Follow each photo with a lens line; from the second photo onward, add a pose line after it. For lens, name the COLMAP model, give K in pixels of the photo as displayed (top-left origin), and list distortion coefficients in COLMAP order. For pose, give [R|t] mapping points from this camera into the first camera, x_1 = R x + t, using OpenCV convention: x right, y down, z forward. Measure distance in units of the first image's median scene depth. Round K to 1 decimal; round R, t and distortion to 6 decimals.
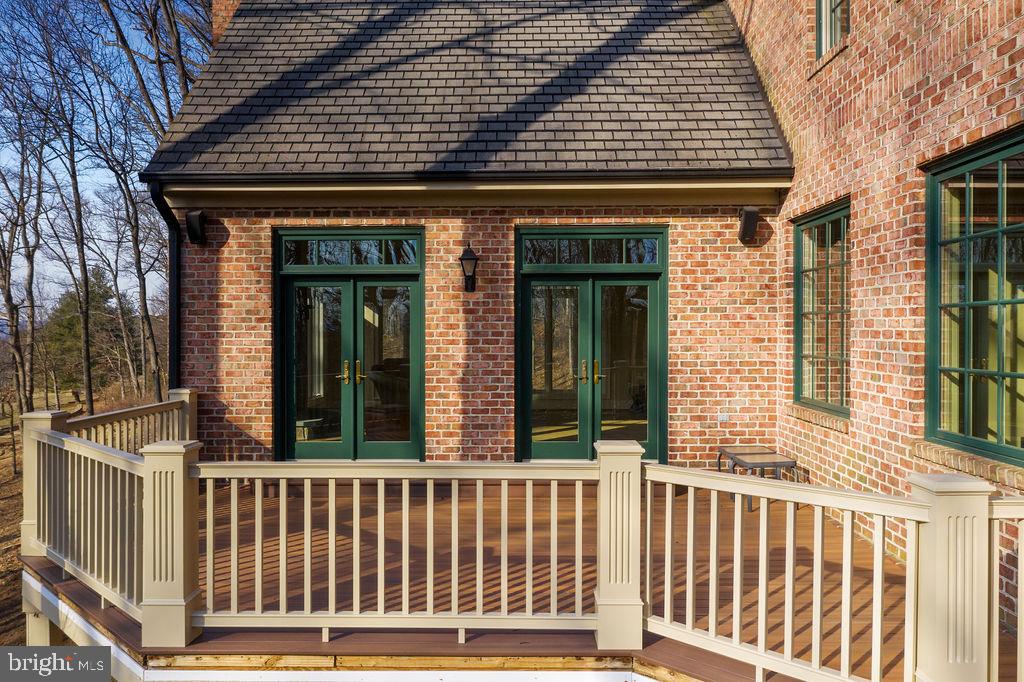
lens RADIAL K [[814.1, 0, 512.0], [0, 814.1, 341.0], [0, 0, 1]] dist [-0.012712, -0.002553]
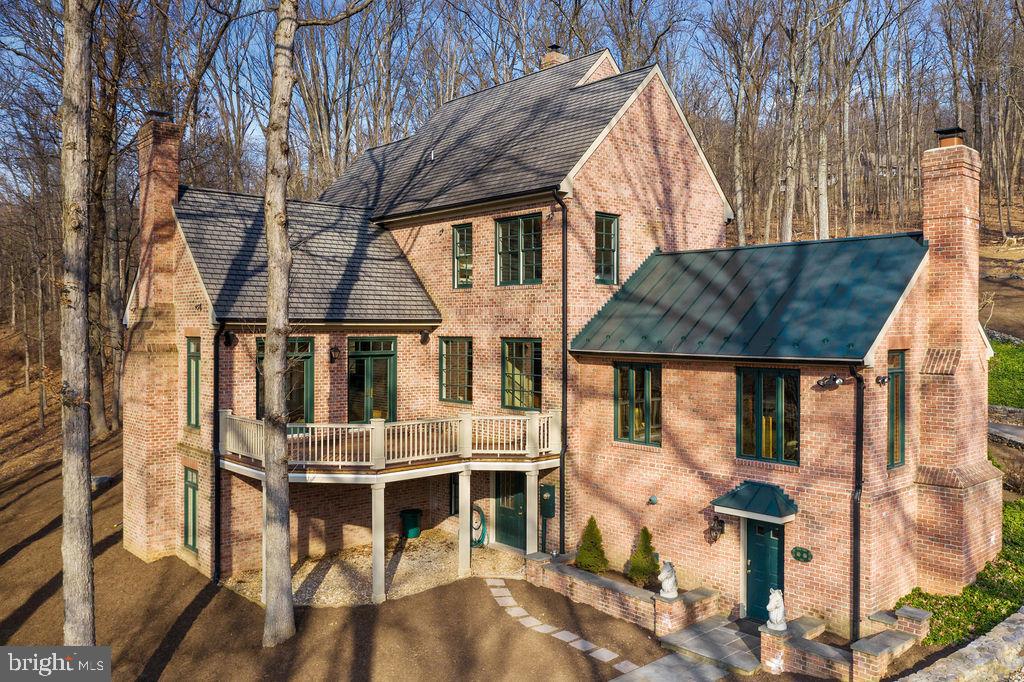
lens RADIAL K [[823.2, 0, 512.0], [0, 823.2, 341.0], [0, 0, 1]] dist [-0.011631, 0.000984]
pose [[0.735416, -0.006370, 0.677586, -1.356698], [0.003776, 0.999979, 0.005302, -0.140749], [-0.677606, -0.001341, 0.735424, -1.232768]]
